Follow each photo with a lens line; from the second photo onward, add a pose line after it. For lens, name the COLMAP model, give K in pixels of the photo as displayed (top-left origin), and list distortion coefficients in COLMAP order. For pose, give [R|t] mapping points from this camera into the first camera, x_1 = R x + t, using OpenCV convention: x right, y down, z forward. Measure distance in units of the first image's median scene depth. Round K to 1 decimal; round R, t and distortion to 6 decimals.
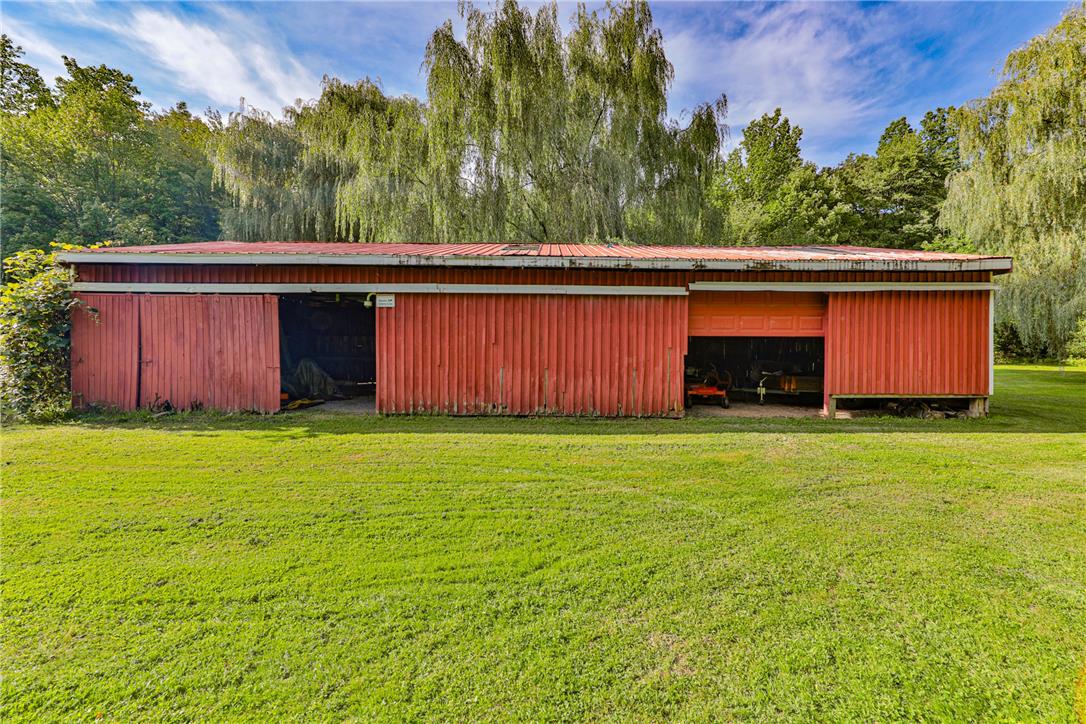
lens RADIAL K [[371.7, 0, 544.6], [0, 371.7, 353.6], [0, 0, 1]] dist [0.006686, -0.000022]
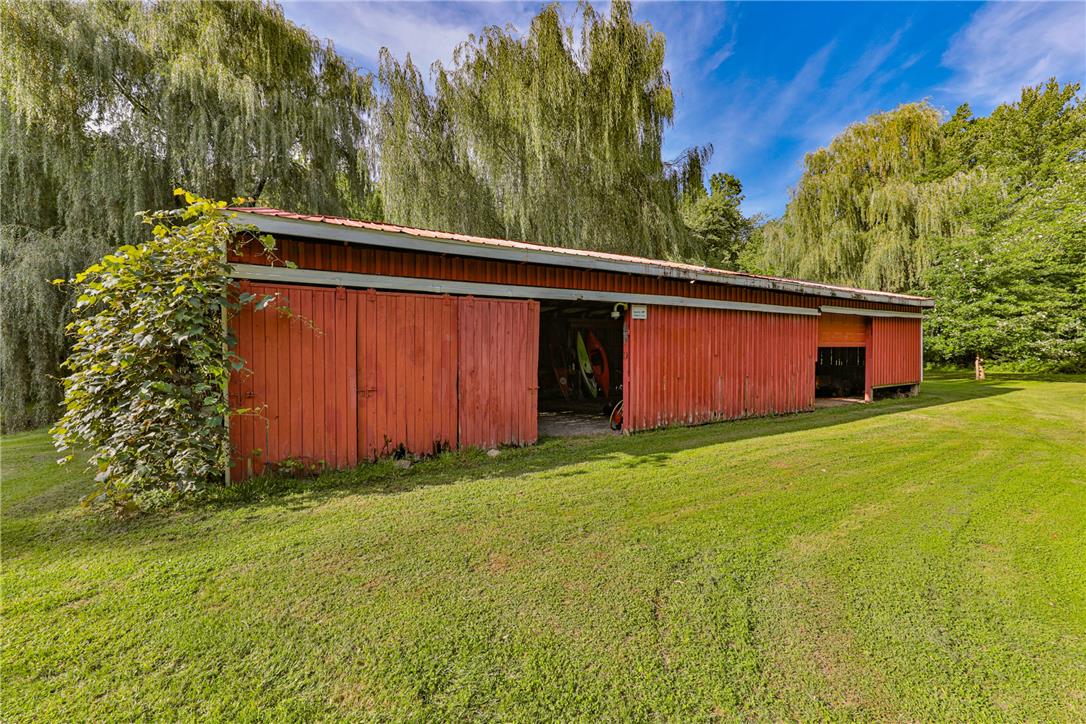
lens RADIAL K [[409.6, 0, 543.0], [0, 409.6, 362.0], [0, 0, 1]] dist [-0.000552, -0.000017]
pose [[0.883408, -0.024322, 0.467972, -1.129512], [0.029915, 0.999542, -0.004521, -0.017147], [-0.467648, 0.017993, 0.883732, 0.190974]]
